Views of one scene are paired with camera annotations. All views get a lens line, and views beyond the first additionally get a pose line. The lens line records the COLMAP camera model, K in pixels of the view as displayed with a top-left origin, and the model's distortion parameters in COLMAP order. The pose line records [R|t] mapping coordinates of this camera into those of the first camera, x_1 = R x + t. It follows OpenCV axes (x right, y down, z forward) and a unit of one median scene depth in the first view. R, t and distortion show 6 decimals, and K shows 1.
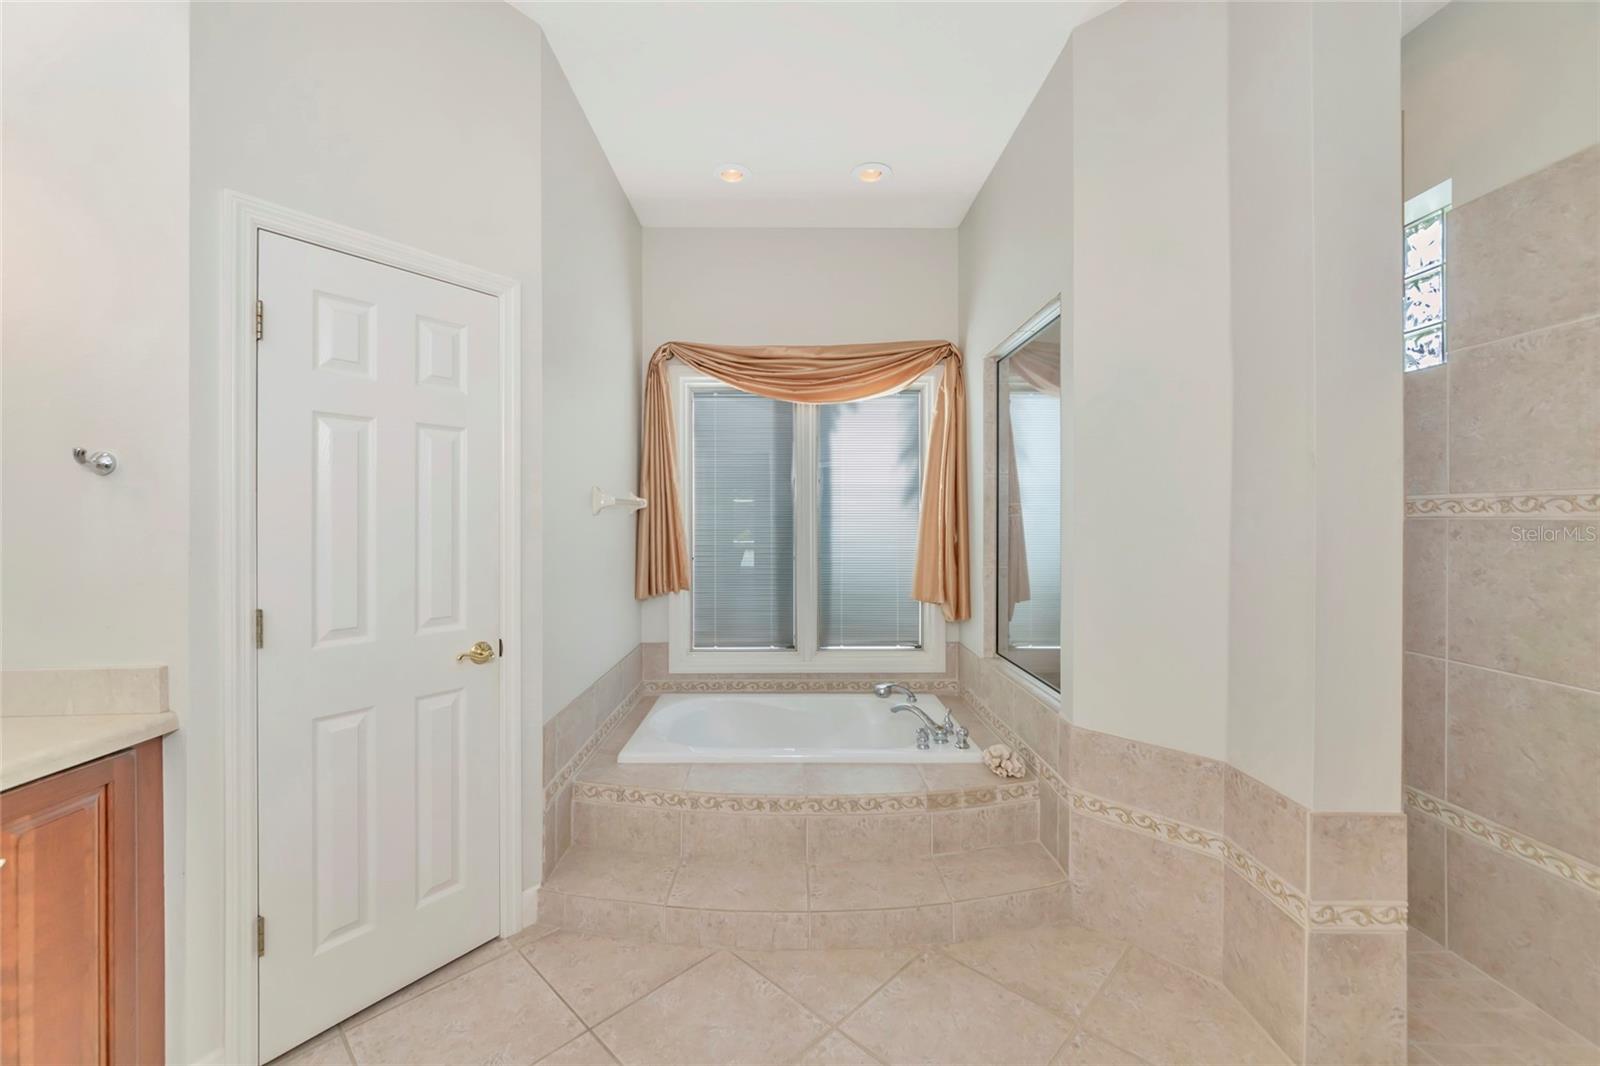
lens RADIAL K [[633.3, 0, 794.7], [0, 633.3, 532.9], [0, 0, 1]] dist [-0.007239, 0.001709]
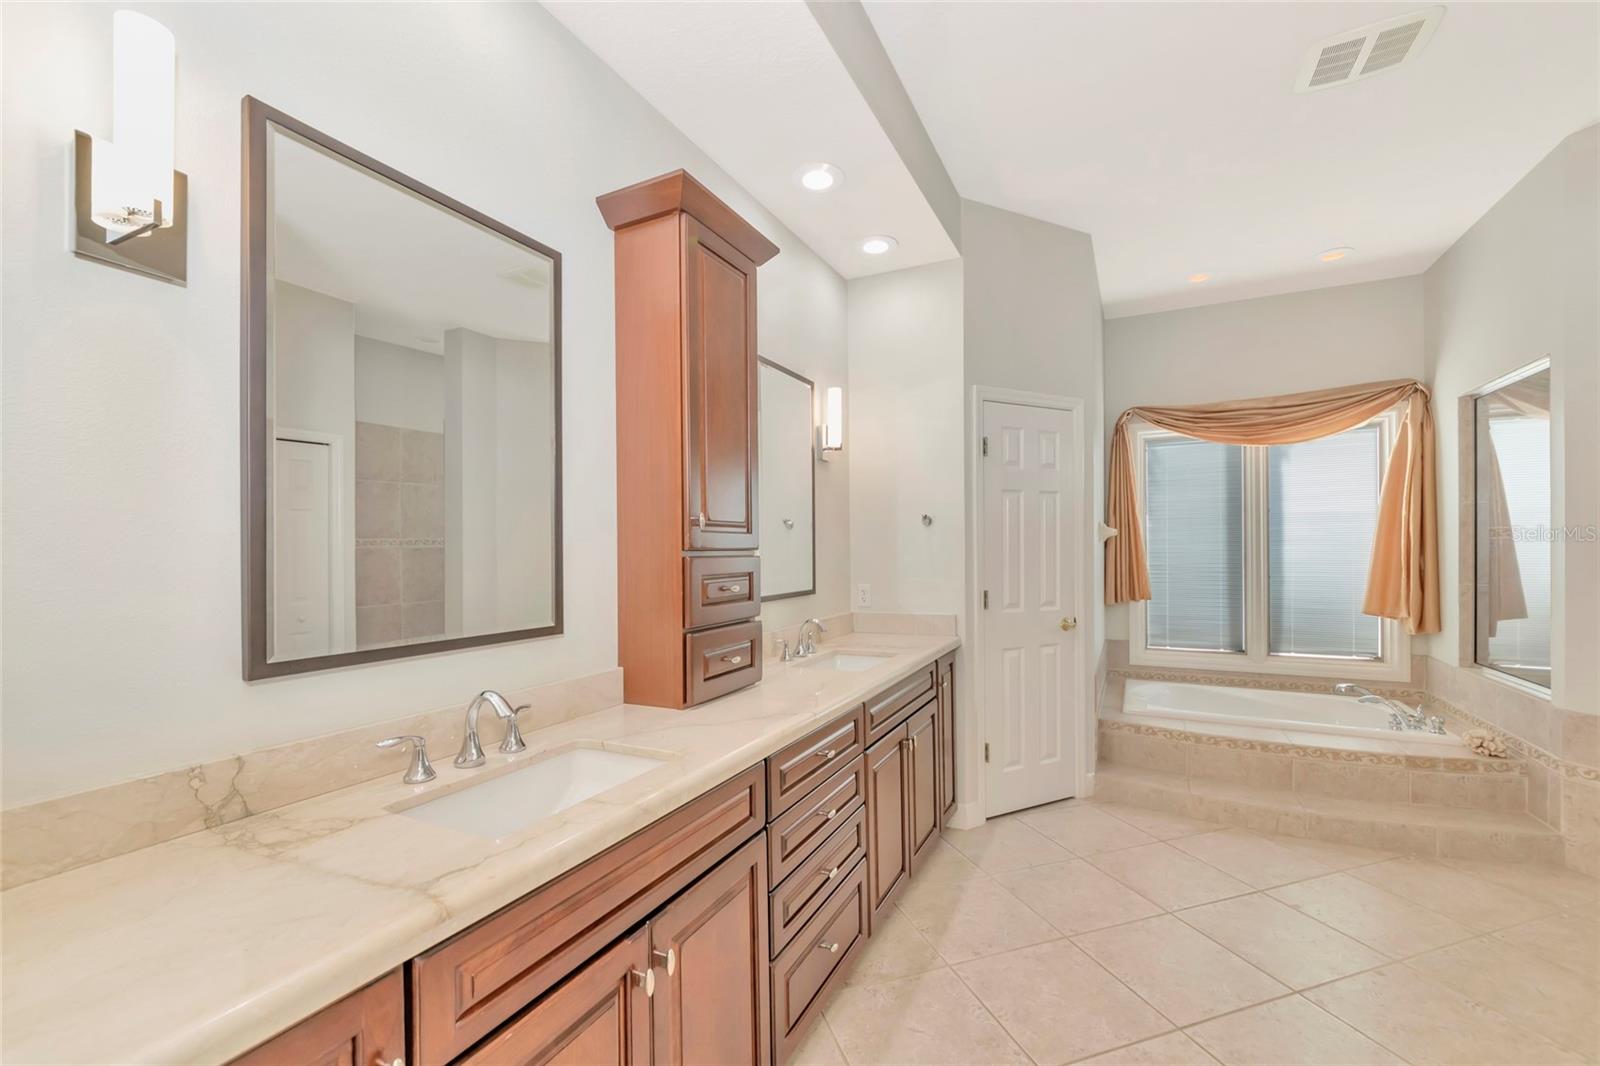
lens RADIAL K [[633.3, 0, 832.5], [0, 633.3, 555.4], [0, 0, 1]] dist [-0.007239, 0.001709]
pose [[0.889310, -0.000973, -0.457304, -0.207236], [-0.001106, 0.999990, -0.004277, 0.010357], [0.457304, 0.004310, 0.889300, -0.579620]]
